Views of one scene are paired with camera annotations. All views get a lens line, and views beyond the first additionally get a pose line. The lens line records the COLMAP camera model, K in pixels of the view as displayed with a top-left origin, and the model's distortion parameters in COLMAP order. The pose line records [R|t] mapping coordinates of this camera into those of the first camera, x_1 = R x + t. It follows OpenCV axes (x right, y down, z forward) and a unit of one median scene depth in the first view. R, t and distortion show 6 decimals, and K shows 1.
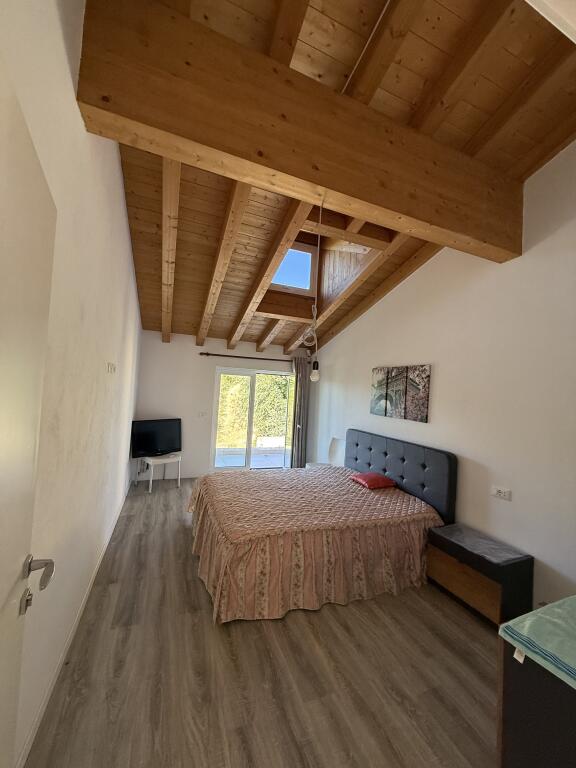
lens RADIAL K [[307.0, 0, 291.7], [0, 307.0, 383.0], [0, 0, 1]] dist [-0.000944, -0.000009]
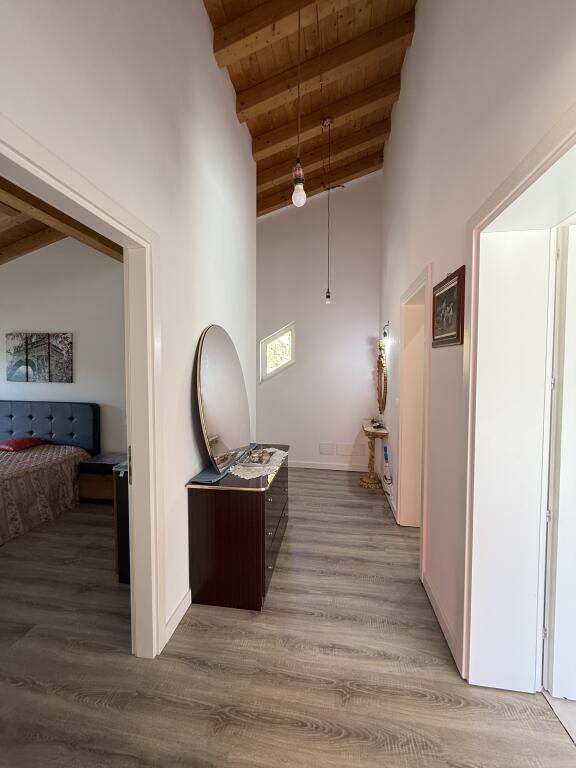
lens RADIAL K [[307.0, 0, 286.9], [0, 307.0, 382.0], [0, 0, 1]] dist [-0.000944, -0.000009]
pose [[0.526231, -0.084739, 0.846109, -0.124247], [0.001361, 0.995105, 0.098815, 0.011639], [-0.850341, -0.050848, 0.523770, -0.323064]]
